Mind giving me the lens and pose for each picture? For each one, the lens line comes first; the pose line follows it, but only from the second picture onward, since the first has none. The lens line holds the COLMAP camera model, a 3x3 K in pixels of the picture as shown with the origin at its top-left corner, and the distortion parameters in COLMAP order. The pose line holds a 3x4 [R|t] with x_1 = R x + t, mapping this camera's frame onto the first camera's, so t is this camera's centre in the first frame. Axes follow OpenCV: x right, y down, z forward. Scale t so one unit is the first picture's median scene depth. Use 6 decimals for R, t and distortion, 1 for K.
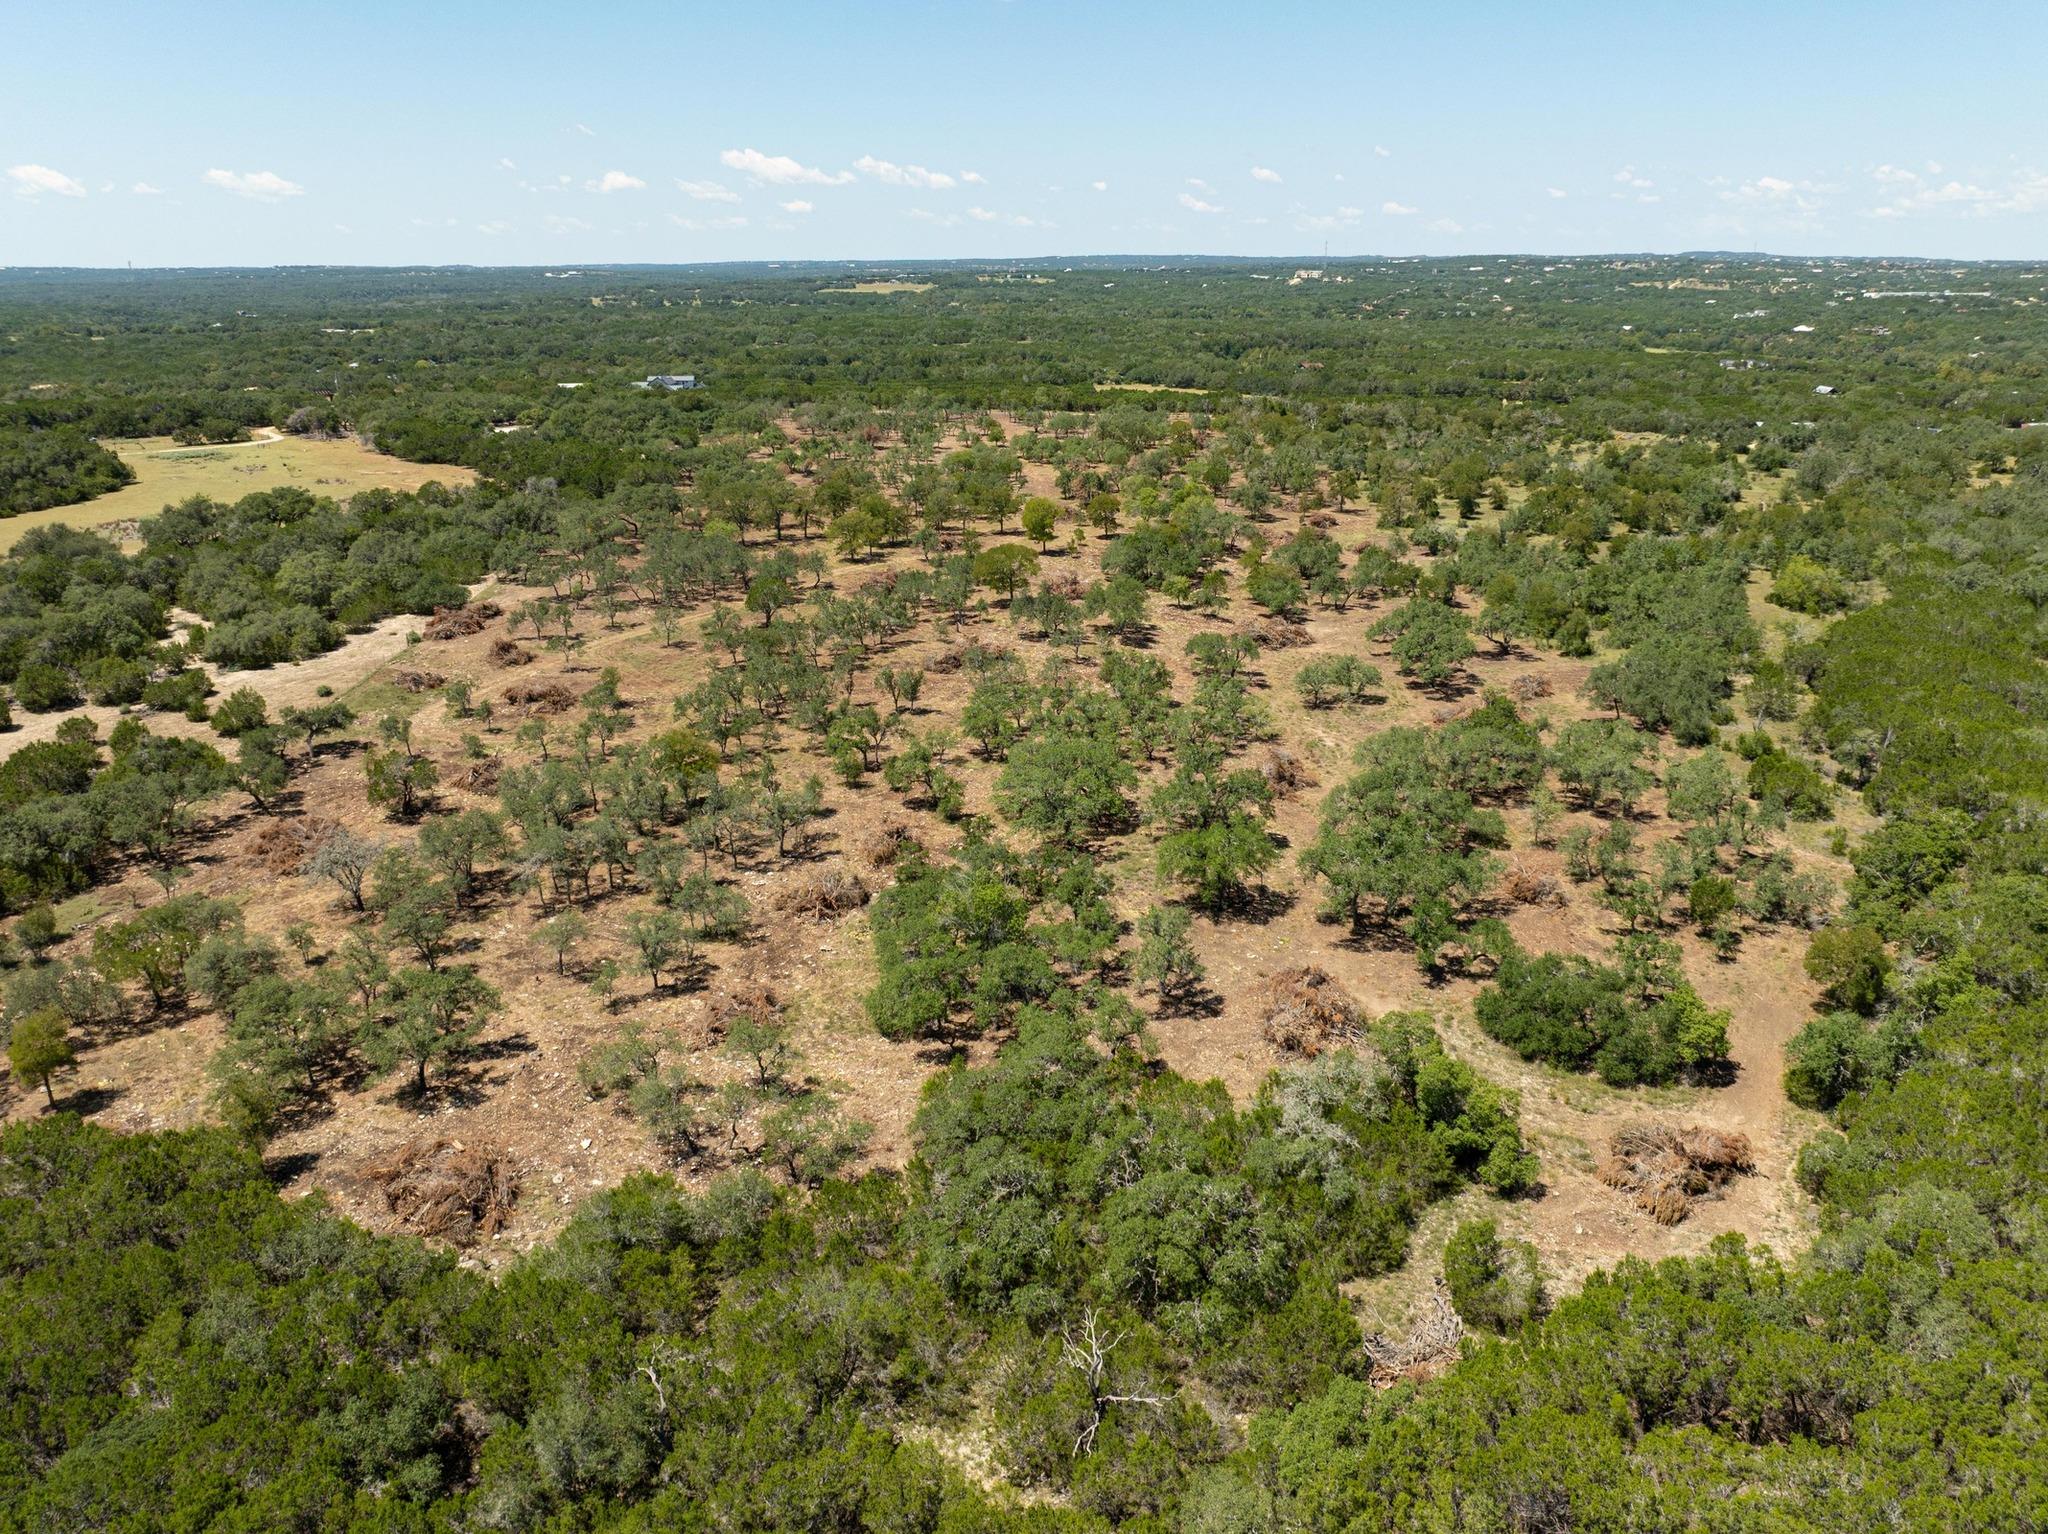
lens RADIAL K [[1474.0, 0, 1029.7], [0, 1474.0, 765.8], [0, 0, 1]] dist [-0.051526, 0.020235]
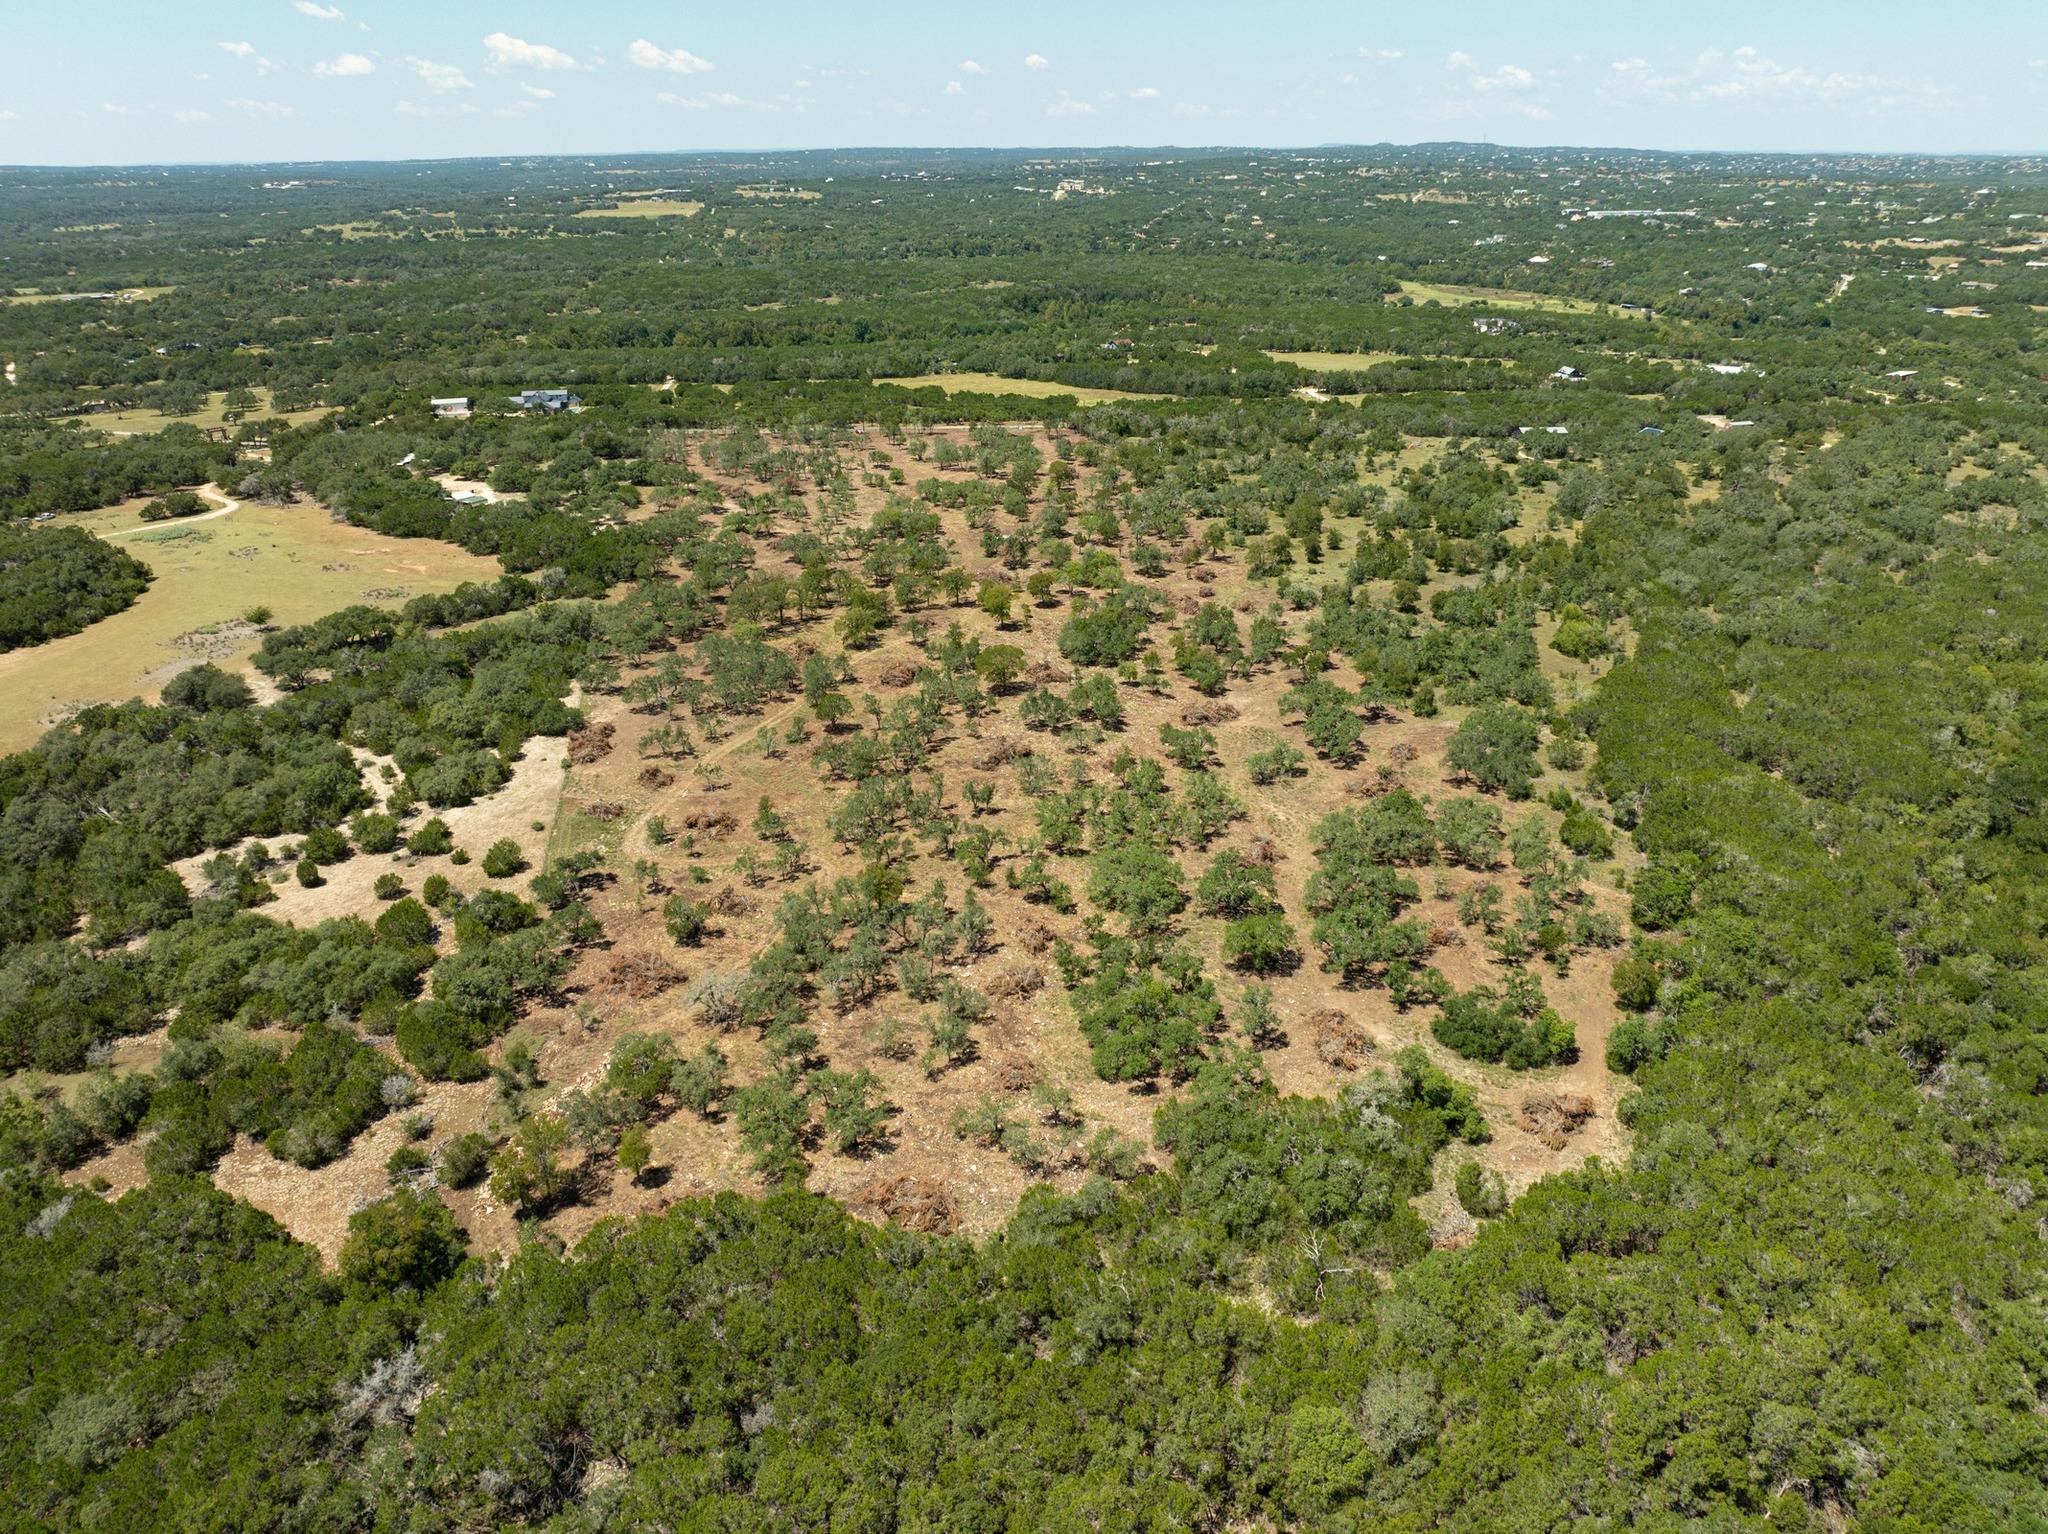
lens RADIAL K [[1474.0, 0, 1027.7], [0, 1474.0, 781.4], [0, 0, 1]] dist [-0.051526, 0.020235]
pose [[0.986665, -0.066976, 0.148347, -0.249753], [0.054743, 0.994871, 0.085064, -0.184167], [-0.153283, -0.075808, 0.985270, -0.373032]]
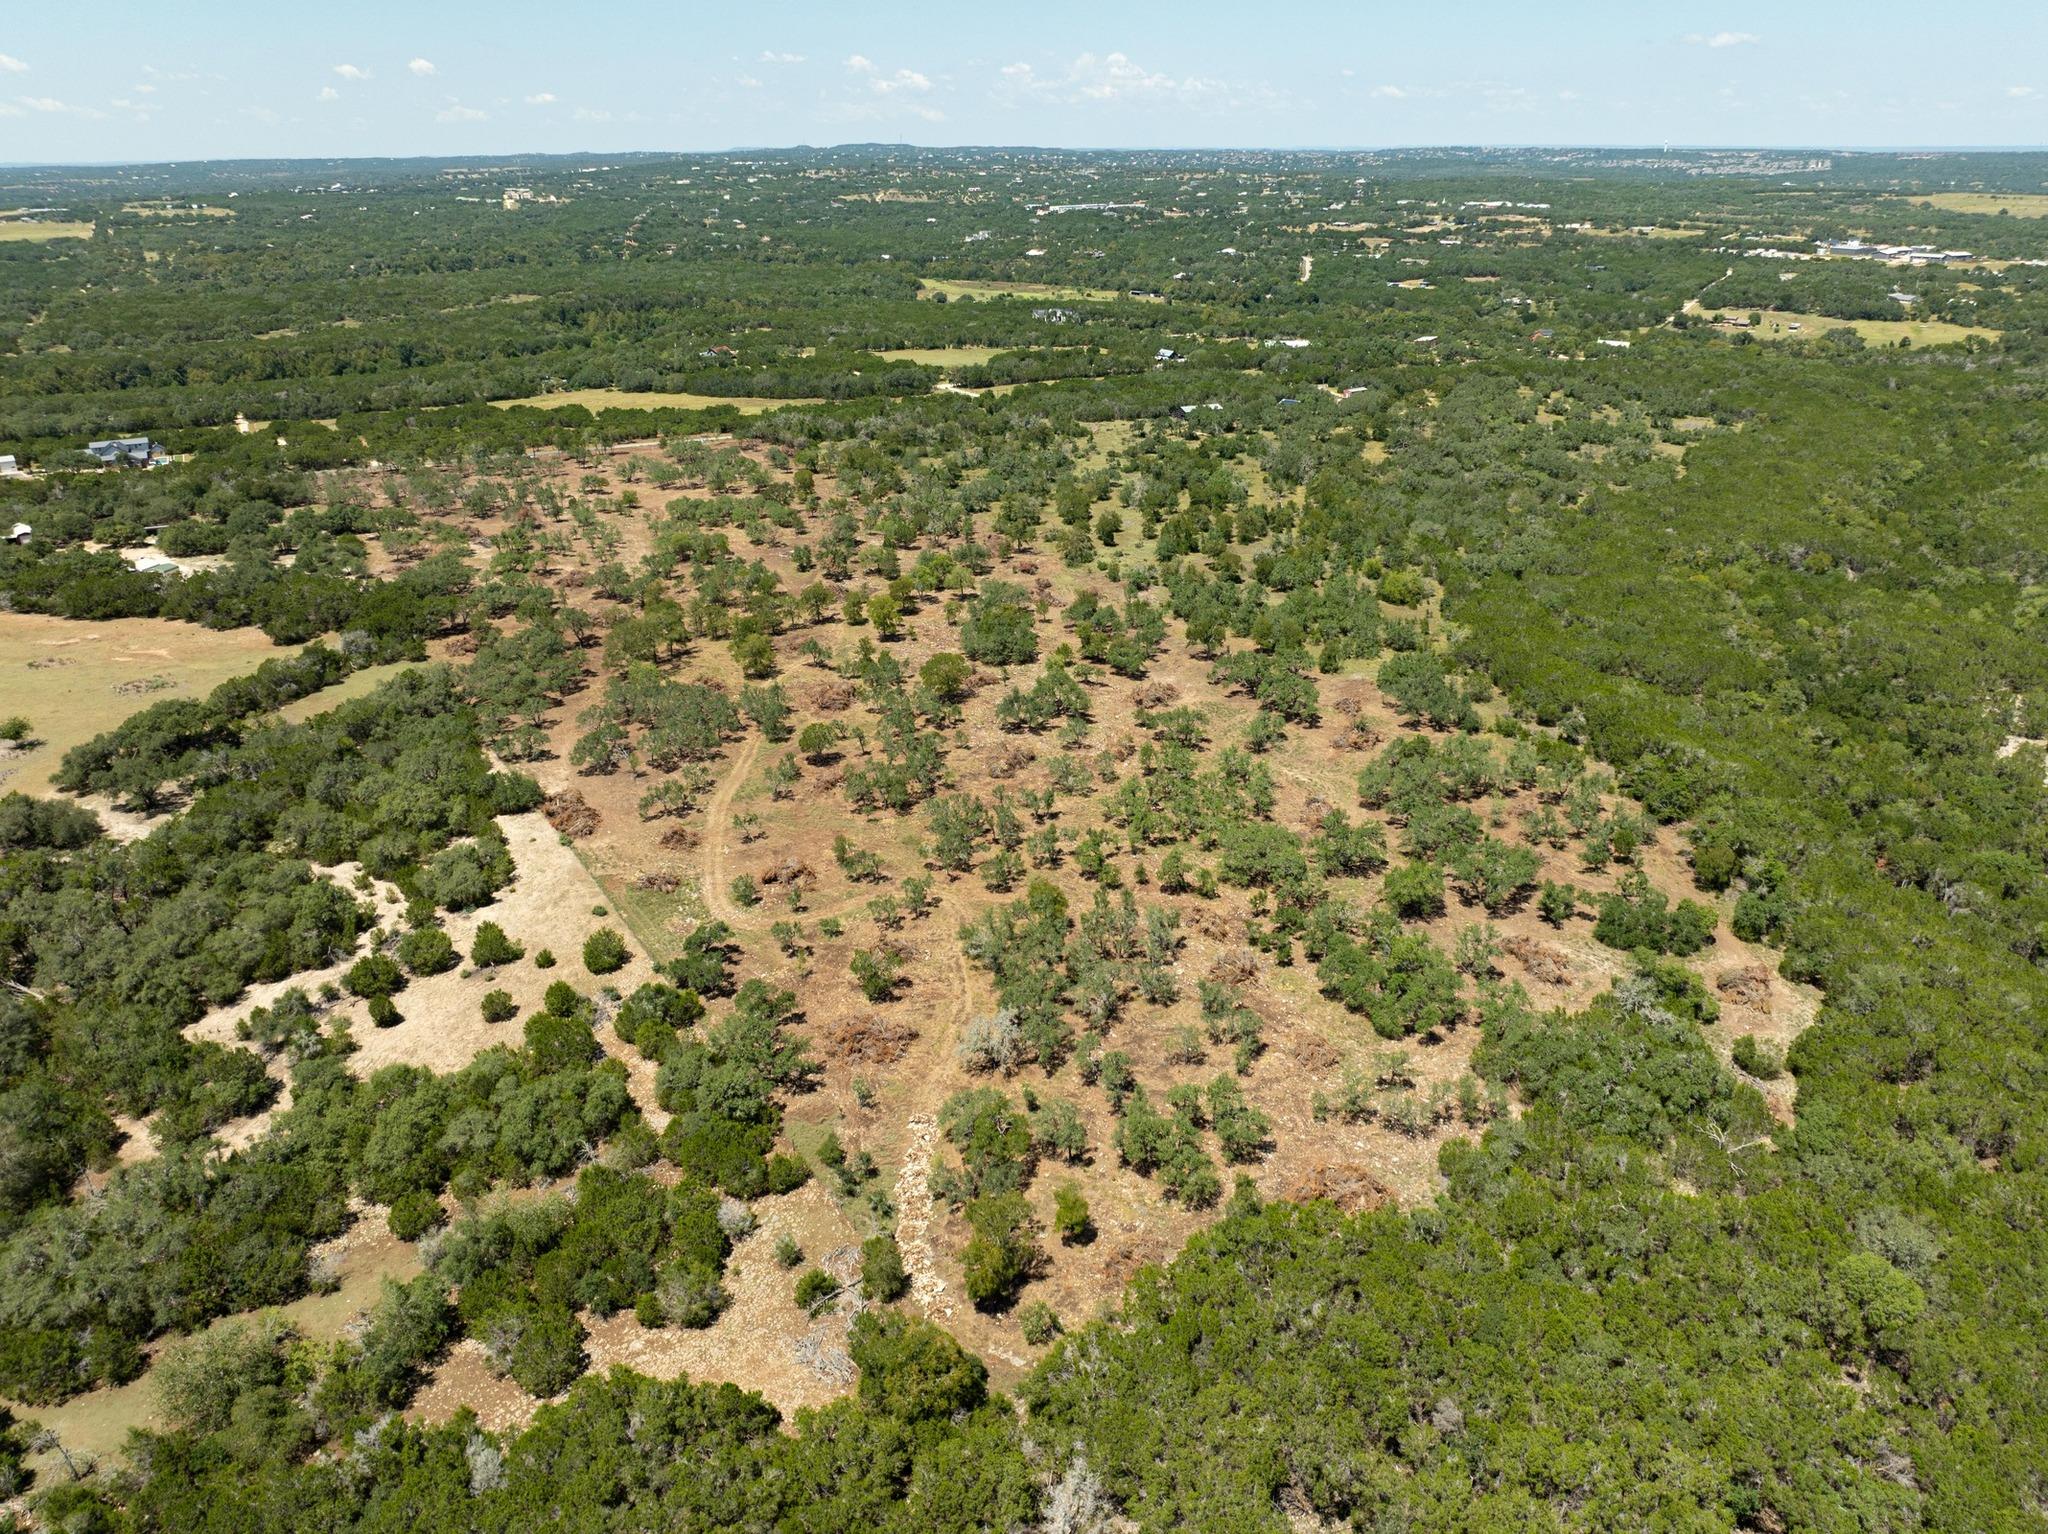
lens RADIAL K [[1474.0, 0, 1032.4], [0, 1474.0, 775.7], [0, 0, 1]] dist [-0.051526, 0.020235]
pose [[0.857583, -0.205538, 0.471494, -0.736819], [0.169337, 0.978406, 0.118515, -0.242152], [-0.485672, -0.021795, 0.873869, -0.186087]]
